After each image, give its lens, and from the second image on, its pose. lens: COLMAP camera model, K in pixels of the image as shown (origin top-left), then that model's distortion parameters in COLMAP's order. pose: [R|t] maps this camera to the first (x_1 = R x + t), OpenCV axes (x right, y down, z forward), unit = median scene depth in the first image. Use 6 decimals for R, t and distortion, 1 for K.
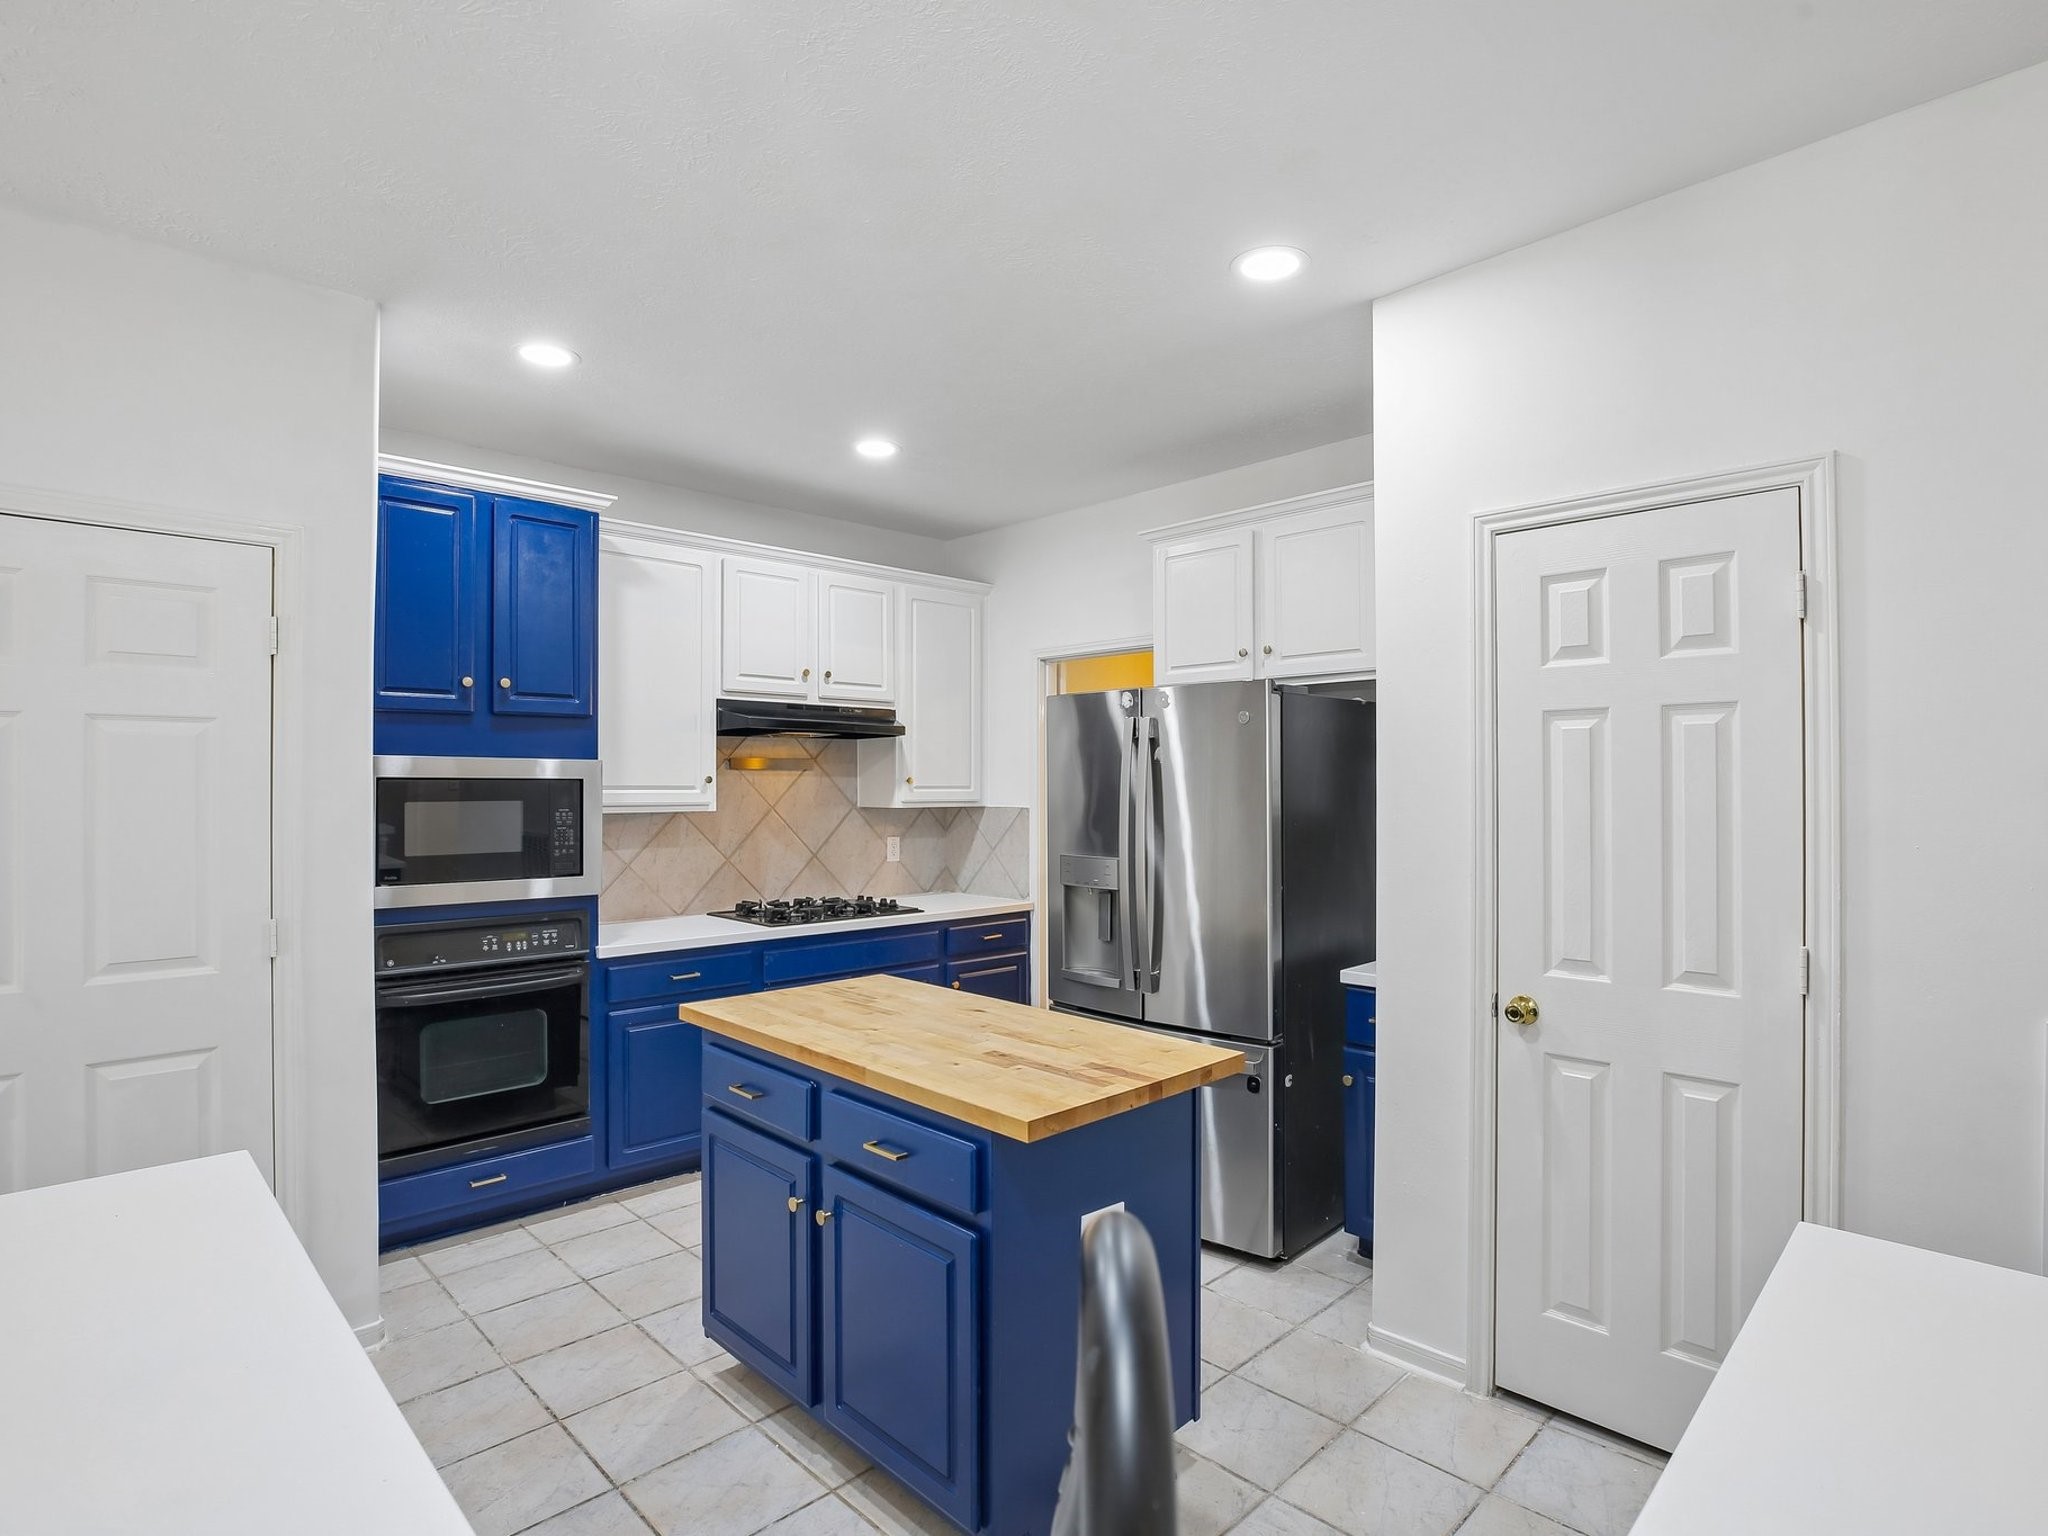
lens RADIAL K [[1069.4, 0, 1024.0], [0, 1069.4, 768.0], [0, 0, 1]] dist [-0.033272, 0.011875]
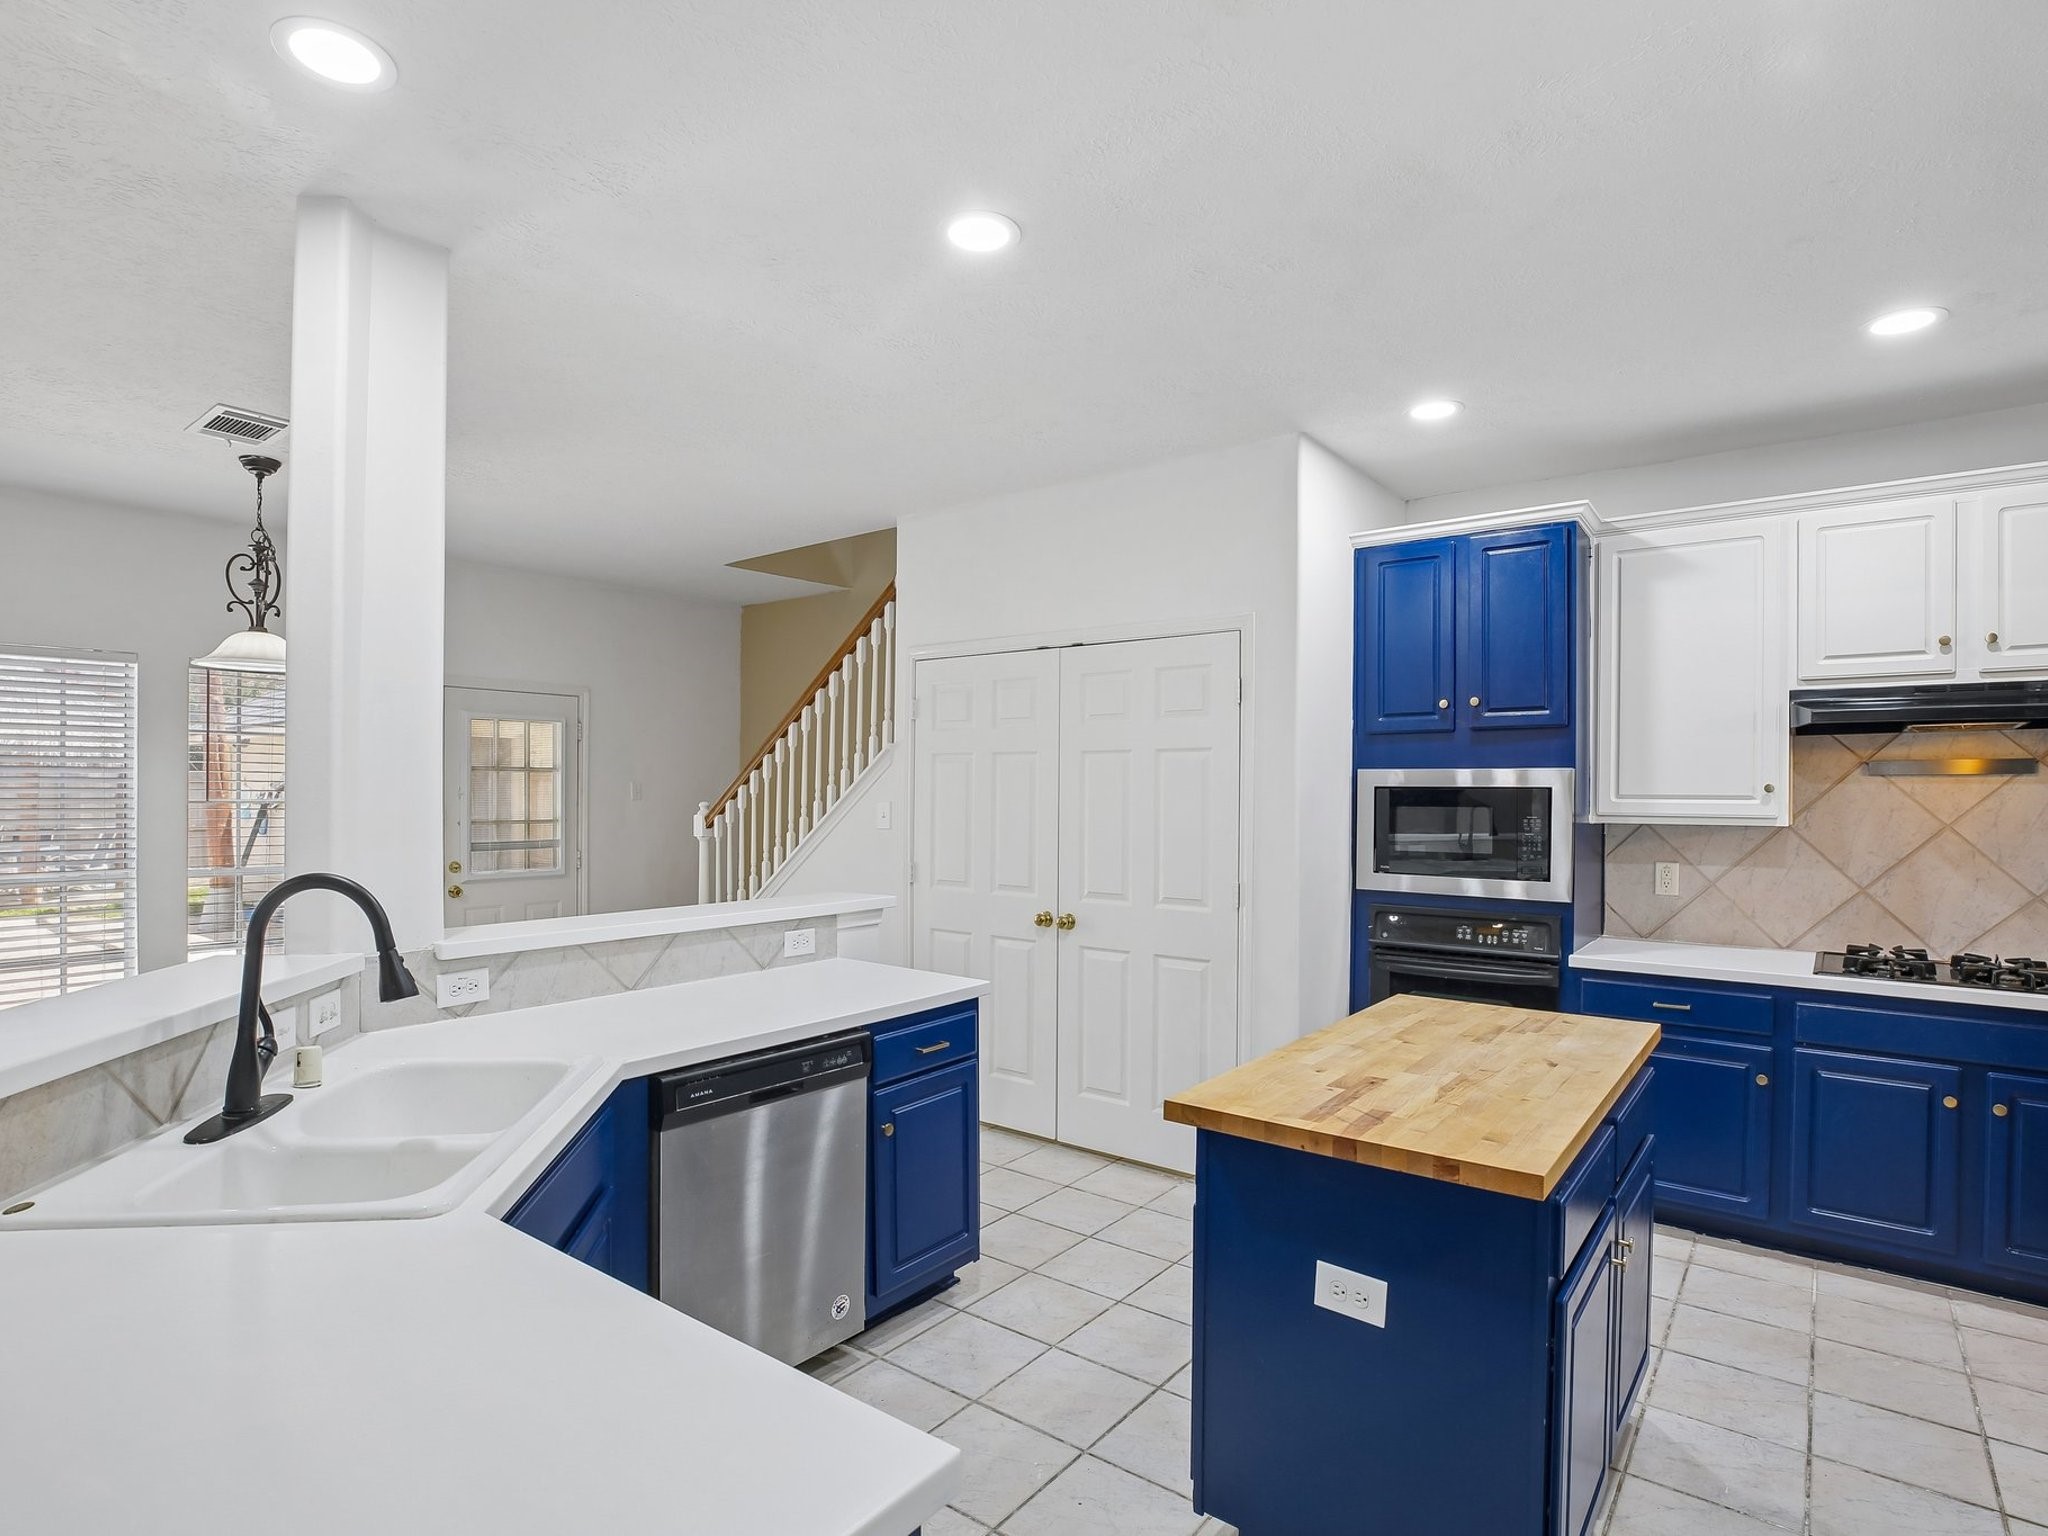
lens RADIAL K [[1063.4, 0, 1019.5], [0, 1063.4, 782.0], [0, 0, 1]] dist [-0.029537, -0.000250]
pose [[0.138475, -0.010149, -0.990314, 0.513408], [0.008314, 0.999924, -0.009084, 0.009981], [0.990331, -0.006976, 0.138549, 0.350017]]
